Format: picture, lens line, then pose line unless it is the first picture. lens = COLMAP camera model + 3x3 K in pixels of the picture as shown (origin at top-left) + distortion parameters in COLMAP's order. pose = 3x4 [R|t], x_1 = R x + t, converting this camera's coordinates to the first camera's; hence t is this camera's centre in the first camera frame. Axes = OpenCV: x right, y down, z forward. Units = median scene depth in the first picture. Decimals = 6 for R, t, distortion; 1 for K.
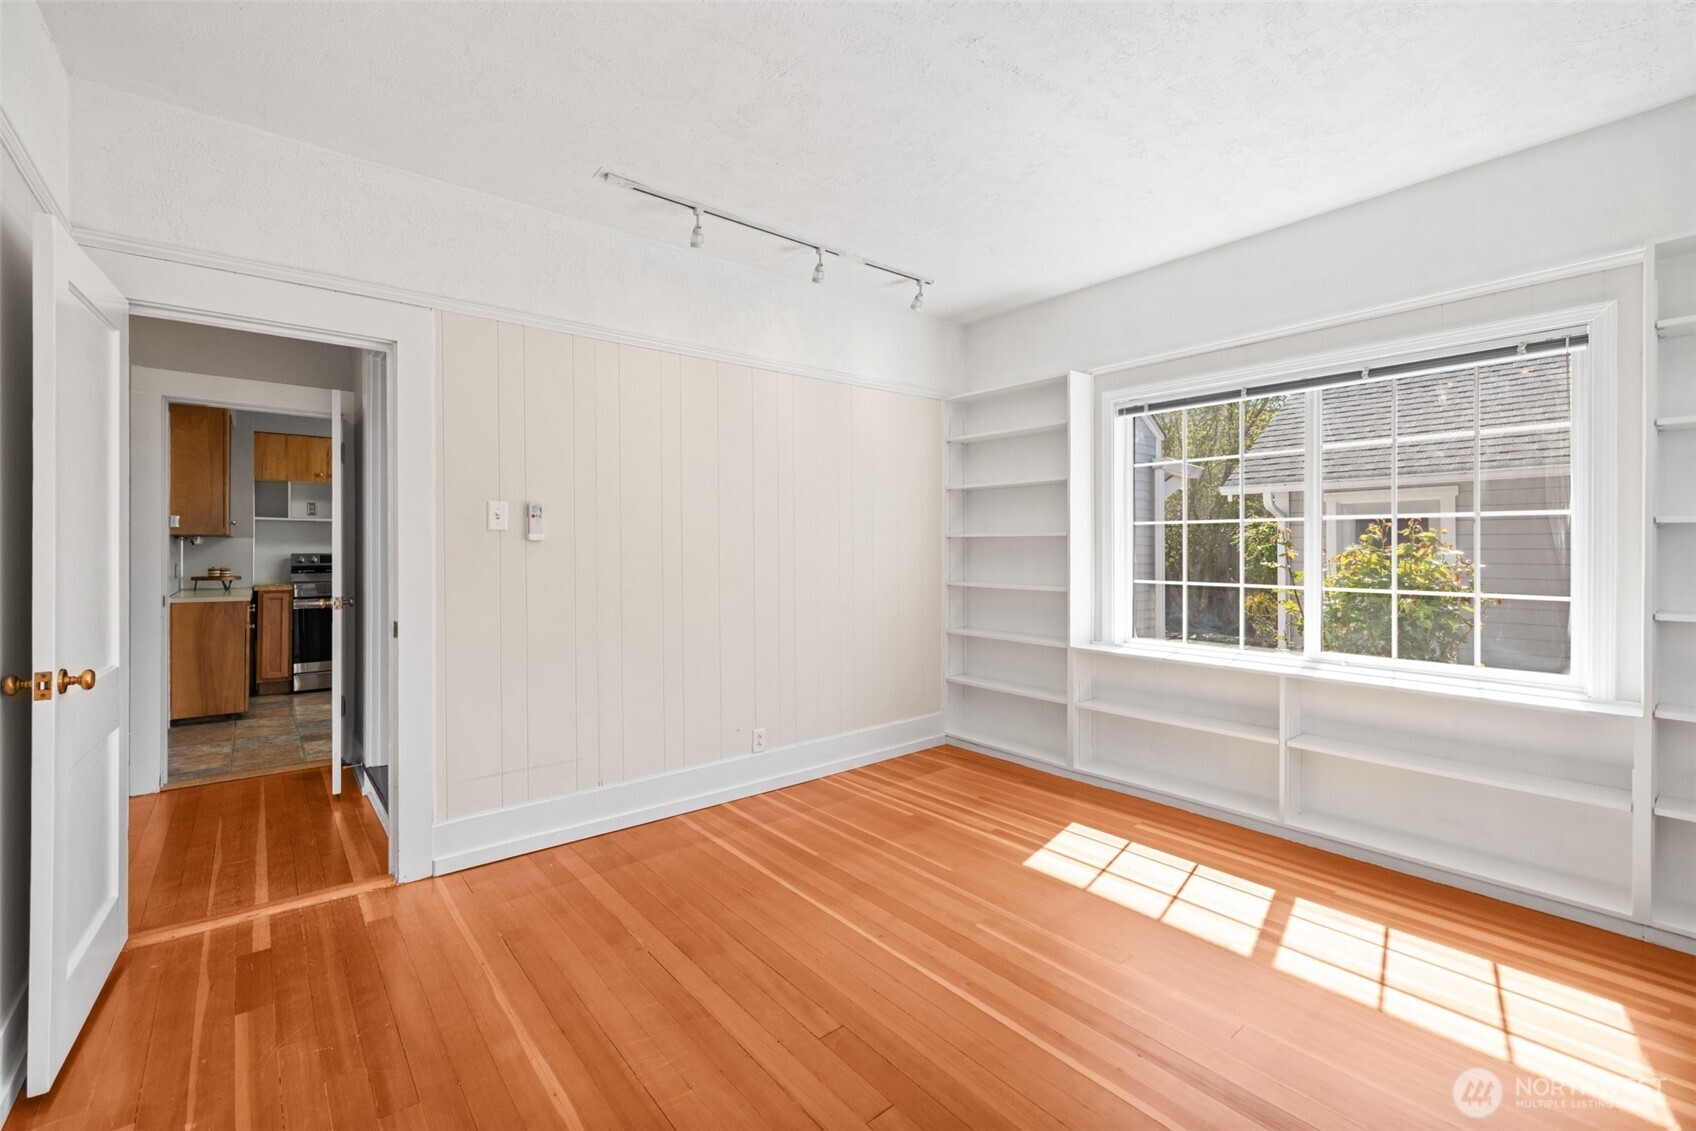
lens RADIAL K [[728.8, 0, 842.0], [0, 728.8, 557.2], [0, 0, 1]] dist [0.004890, -0.000929]
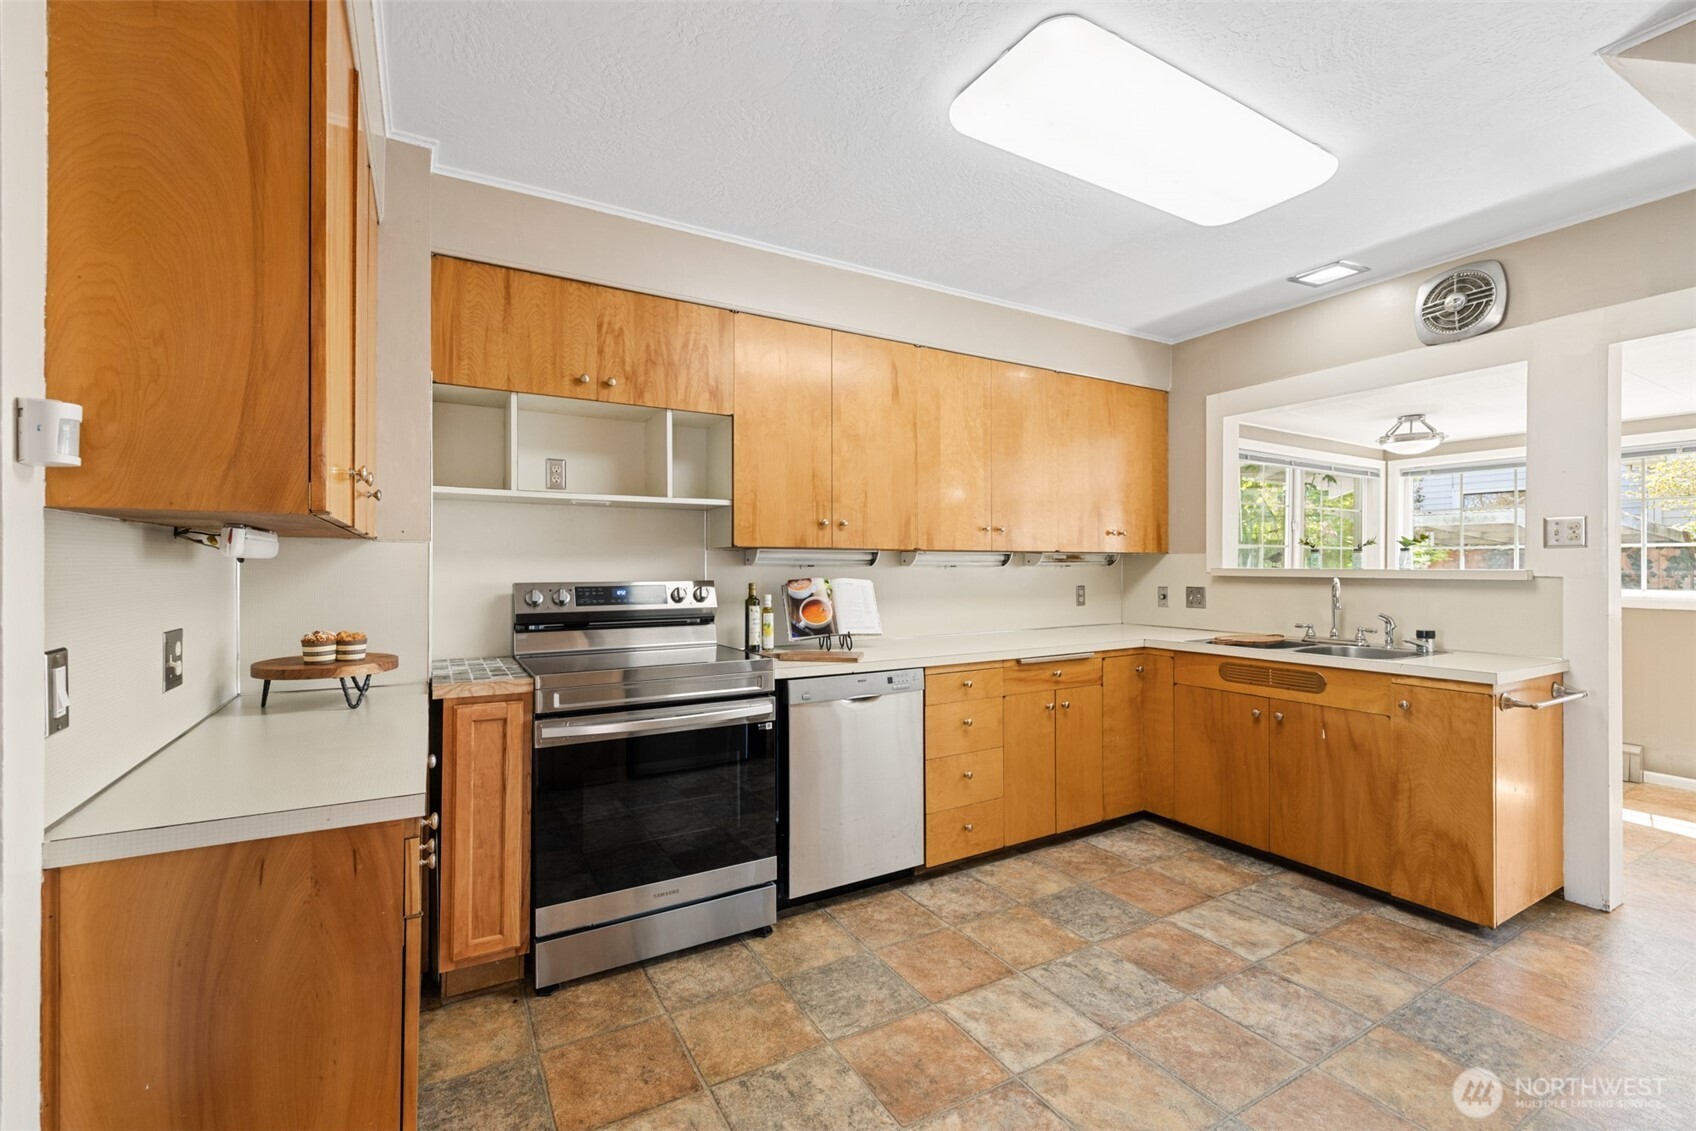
lens RADIAL K [[728.8, 0, 851.2], [0, 728.8, 563.2], [0, 0, 1]] dist [0.004890, -0.000929]
pose [[0.989452, -0.007619, -0.144660, -0.555664], [0.005955, 0.999911, -0.011932, -0.010708], [0.144738, 0.010945, 0.989410, 0.684057]]
